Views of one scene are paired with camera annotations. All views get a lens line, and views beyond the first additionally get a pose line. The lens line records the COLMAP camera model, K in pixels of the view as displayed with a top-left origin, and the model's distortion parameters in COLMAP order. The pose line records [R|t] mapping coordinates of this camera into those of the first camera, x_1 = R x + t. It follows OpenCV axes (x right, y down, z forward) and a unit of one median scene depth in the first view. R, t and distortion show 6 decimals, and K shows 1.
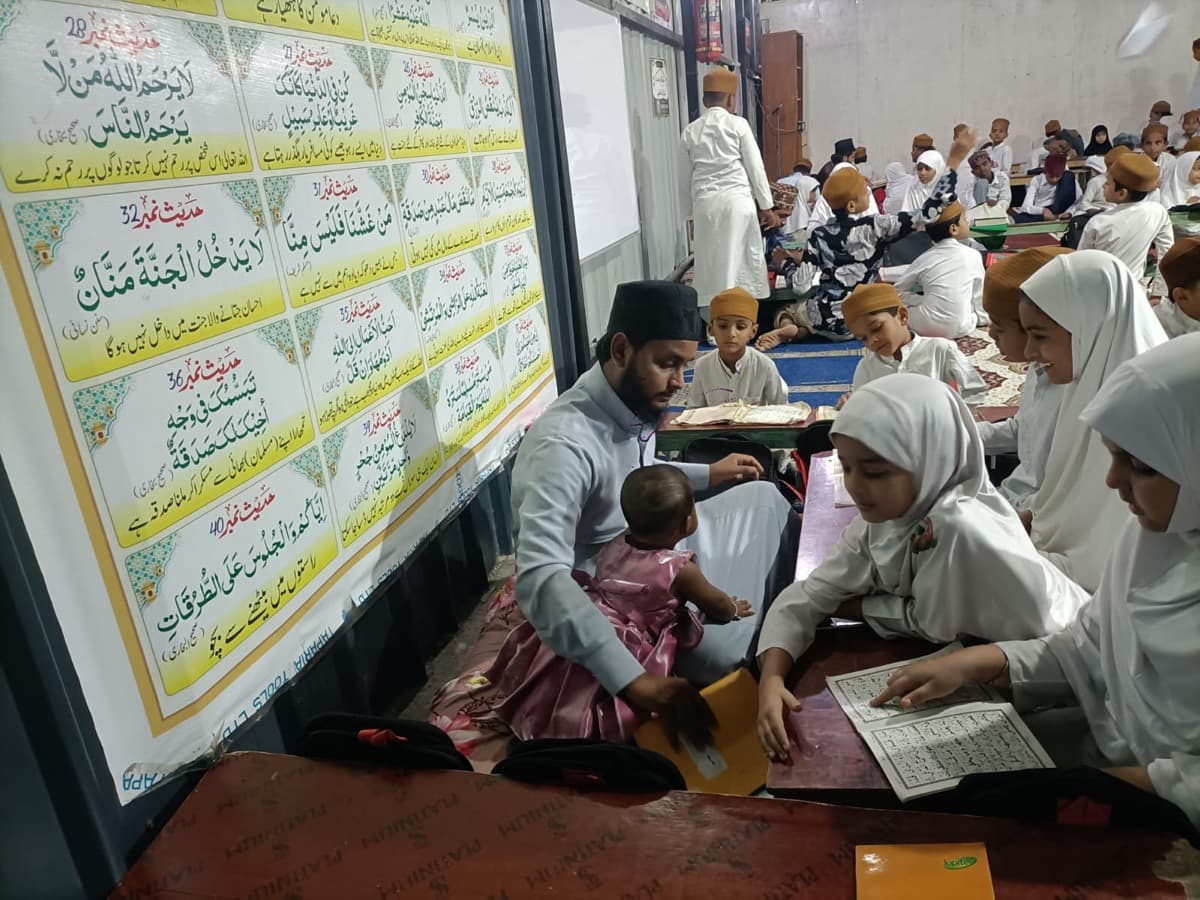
lens RADIAL K [[895.3, 0, 600.0], [0, 895.3, 450.0], [0, 0, 1]] dist [0.057580, -0.073173]
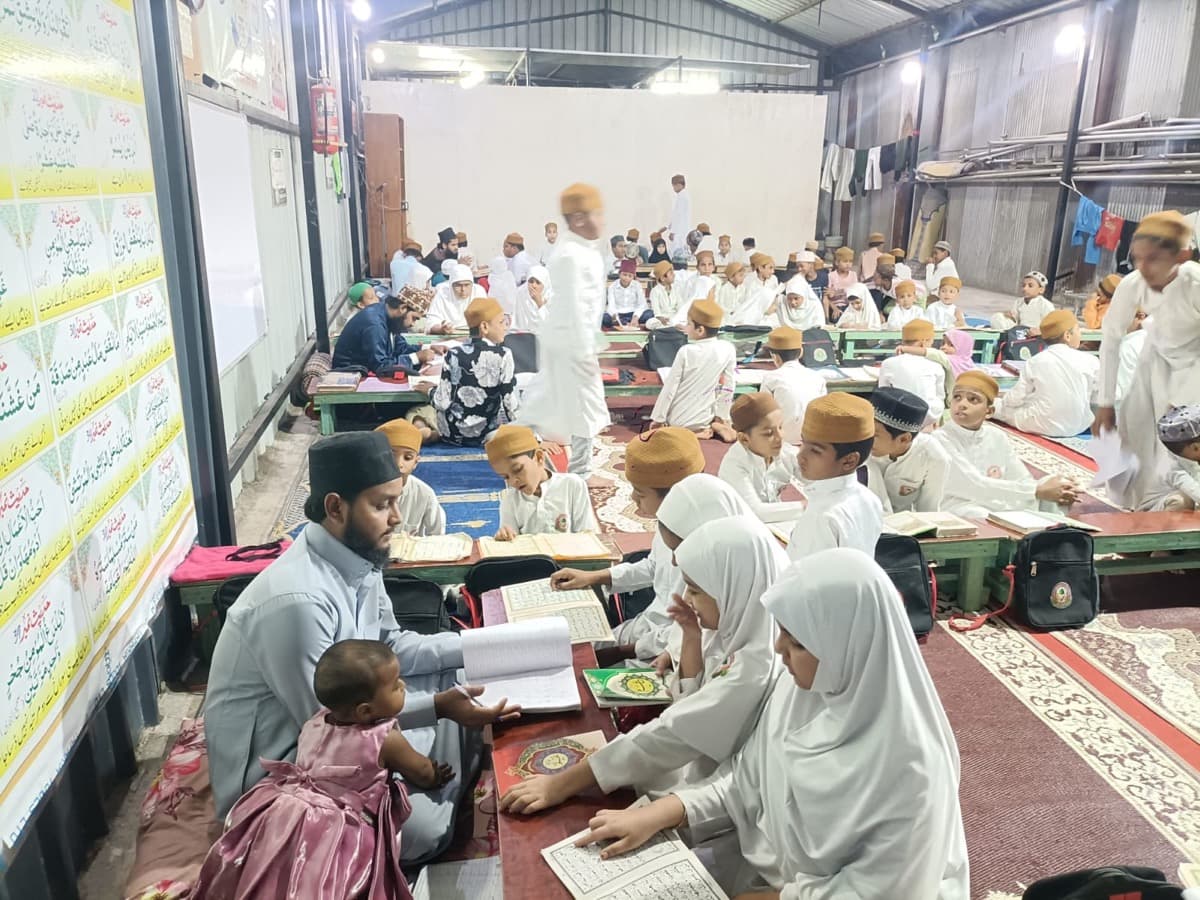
lens RADIAL K [[905.4, 0, 600.0], [0, 905.4, 450.0], [0, 0, 1]] dist [0.061133, -0.060570]
pose [[0.901257, -0.007296, 0.433223, -0.142831], [0.029329, 0.998592, -0.044198, -0.157105], [-0.432290, 0.052540, 0.900203, -0.059943]]
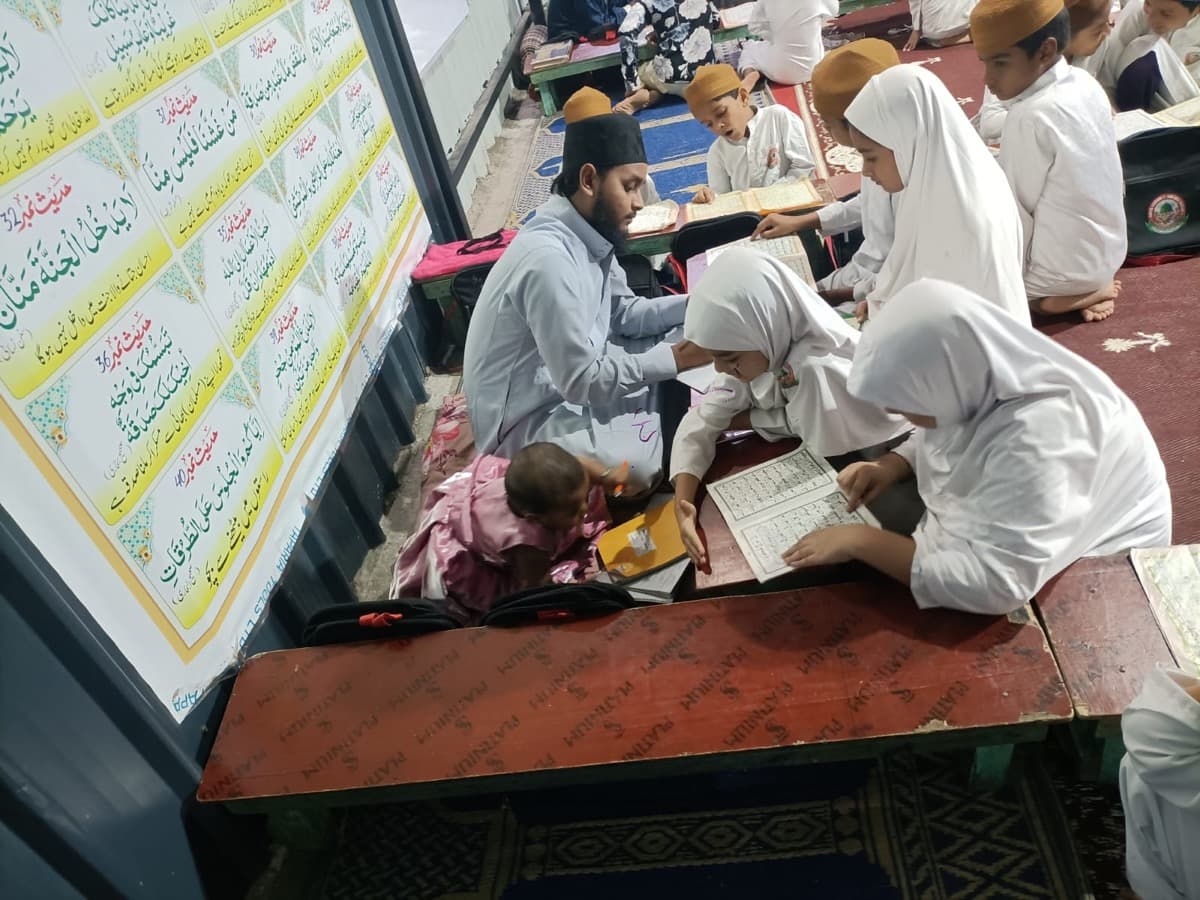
lens RADIAL K [[905.4, 0, 600.0], [0, 905.4, 450.0], [0, 0, 1]] dist [0.061133, -0.060570]
pose [[0.973634, -0.206921, 0.096026, -0.021972], [0.173377, 0.944807, 0.277994, -0.137025], [-0.148249, -0.254015, 0.955771, -0.105604]]
